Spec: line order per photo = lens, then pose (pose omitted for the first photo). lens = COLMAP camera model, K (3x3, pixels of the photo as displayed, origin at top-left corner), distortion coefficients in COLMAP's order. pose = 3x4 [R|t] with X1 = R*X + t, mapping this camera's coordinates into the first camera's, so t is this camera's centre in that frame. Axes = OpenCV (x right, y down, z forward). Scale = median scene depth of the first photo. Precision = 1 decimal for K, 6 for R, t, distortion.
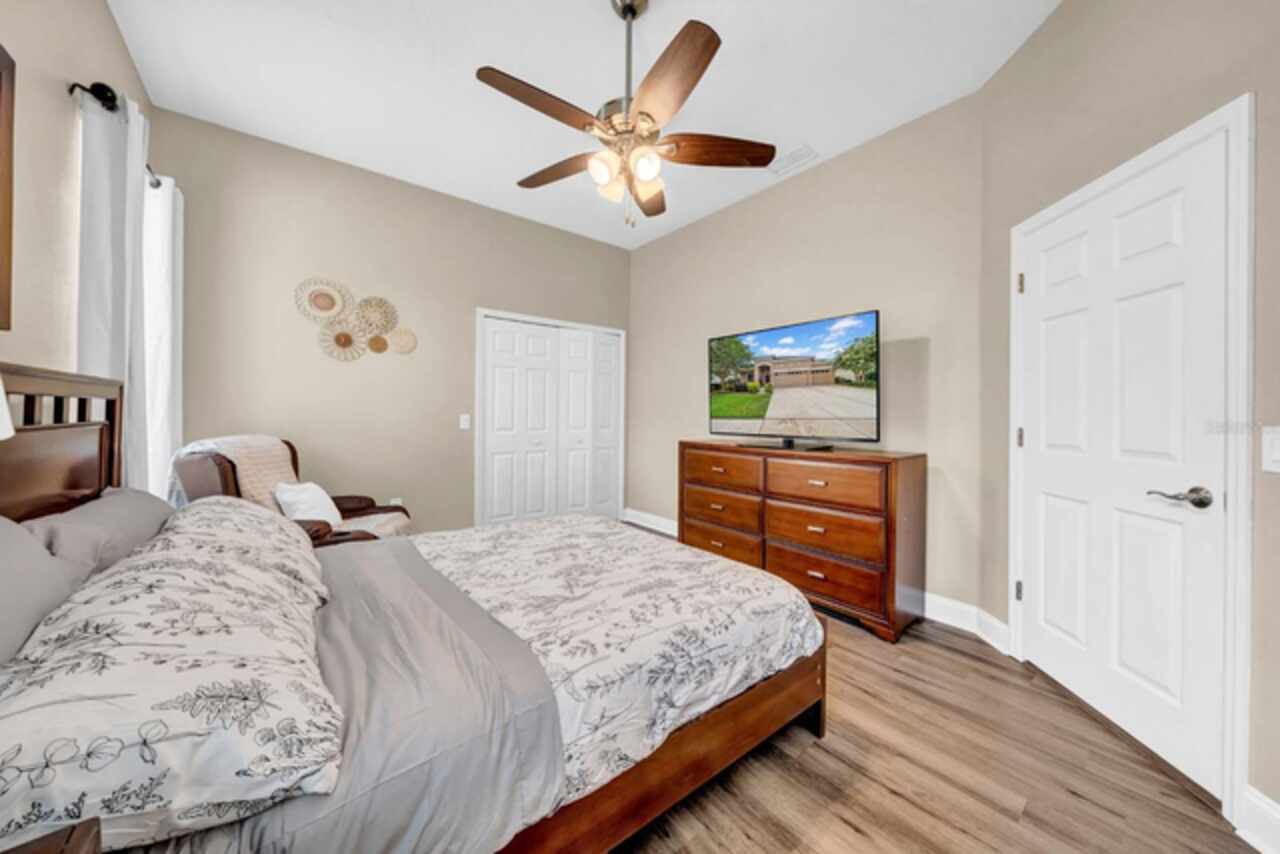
lens RADIAL K [[439.1, 0, 639.0], [0, 439.1, 415.7], [0, 0, 1]] dist [-0.005680, 0.000422]
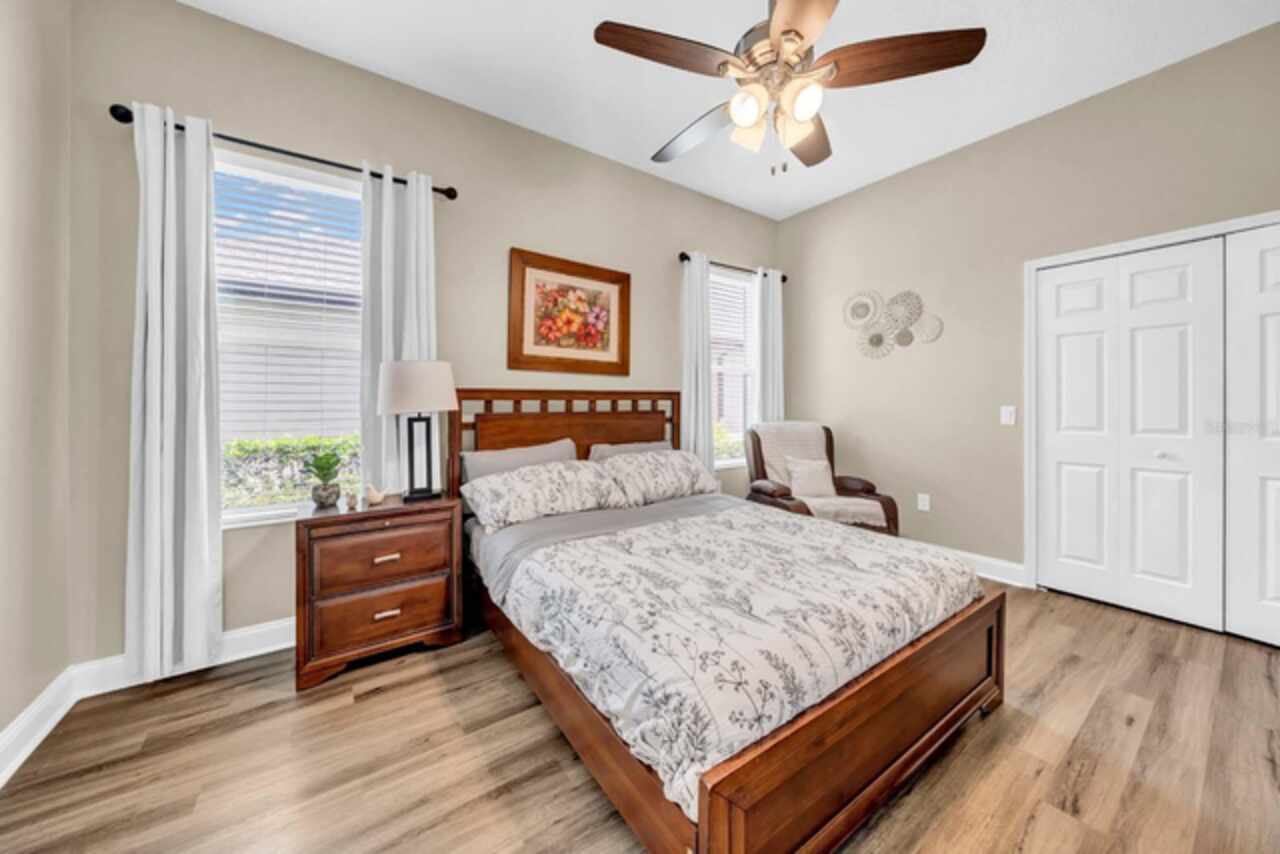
lens RADIAL K [[438.8, 0, 644.6], [0, 438.8, 405.2], [0, 0, 1]] dist [-0.007871, 0.000056]
pose [[-0.040895, -0.007980, -0.999132, 0.466926], [-0.000404, 0.999968, -0.007970, 0.002029], [0.999163, 0.000077, -0.040897, 0.460594]]
